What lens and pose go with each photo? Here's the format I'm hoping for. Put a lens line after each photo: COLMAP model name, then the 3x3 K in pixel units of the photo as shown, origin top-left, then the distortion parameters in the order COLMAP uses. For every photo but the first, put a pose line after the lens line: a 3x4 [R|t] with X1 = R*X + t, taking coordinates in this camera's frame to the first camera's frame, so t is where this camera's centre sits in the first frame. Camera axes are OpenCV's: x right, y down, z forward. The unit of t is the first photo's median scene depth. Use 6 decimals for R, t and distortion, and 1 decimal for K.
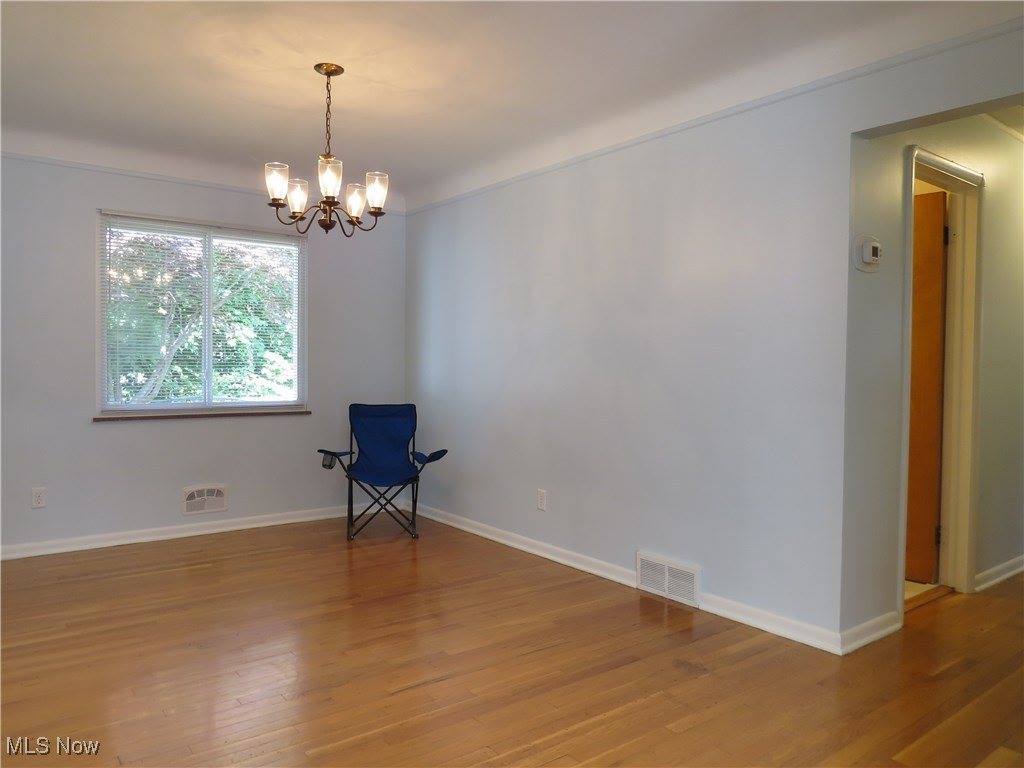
lens RADIAL K [[730.5, 0, 518.0], [0, 730.5, 388.2], [0, 0, 1]] dist [-0.005955, -0.002434]
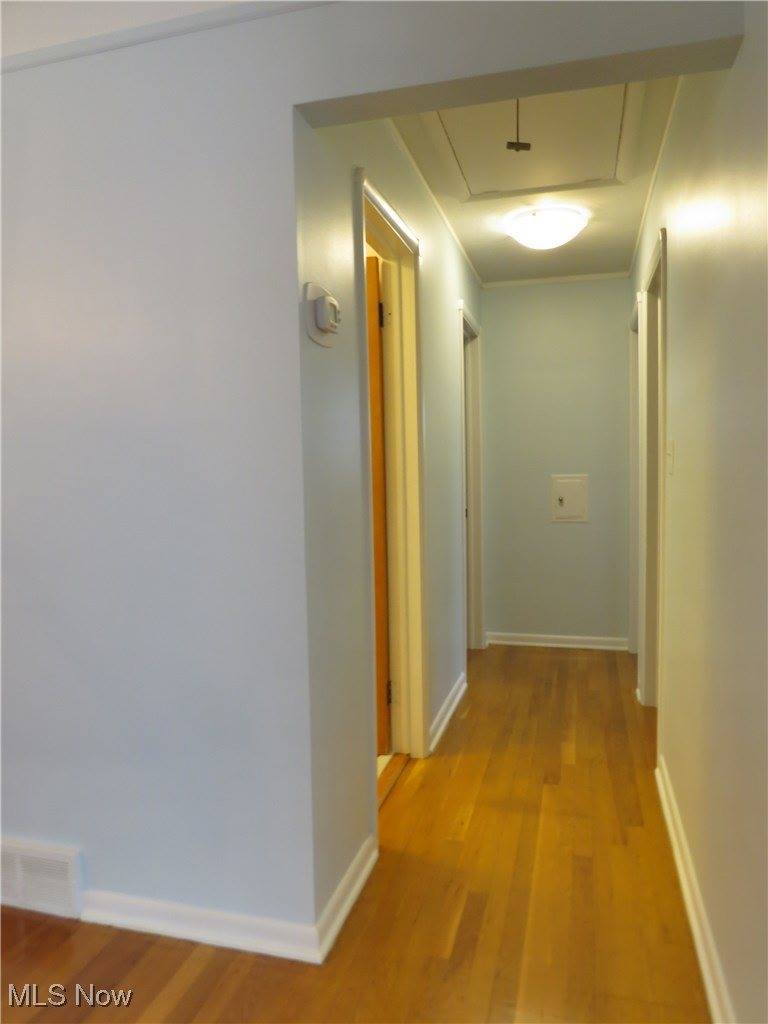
lens RADIAL K [[730.5, 0, 384.0], [0, 730.5, 512.0], [0, 0, 1]] dist [-0.005955, -0.002434]
pose [[0.801870, -0.062752, 0.594194, 0.111686], [0.045707, 0.997998, 0.043715, -0.032230], [-0.595748, -0.007895, 0.803133, 0.372688]]
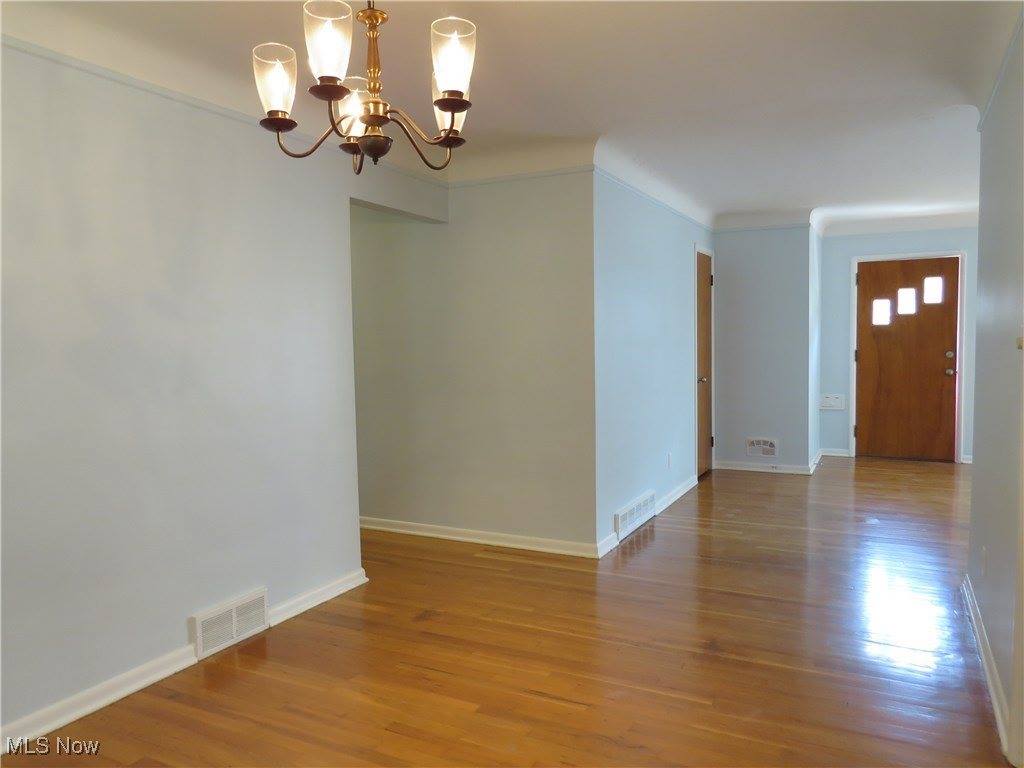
lens RADIAL K [[730.5, 0, 518.0], [0, 730.5, 388.2], [0, 0, 1]] dist [-0.005955, -0.002434]
pose [[-0.419677, -0.058292, 0.905800, -0.702580], [0.047862, 0.995126, 0.086216, -0.077148], [-0.906411, 0.079536, -0.414841, 1.012315]]
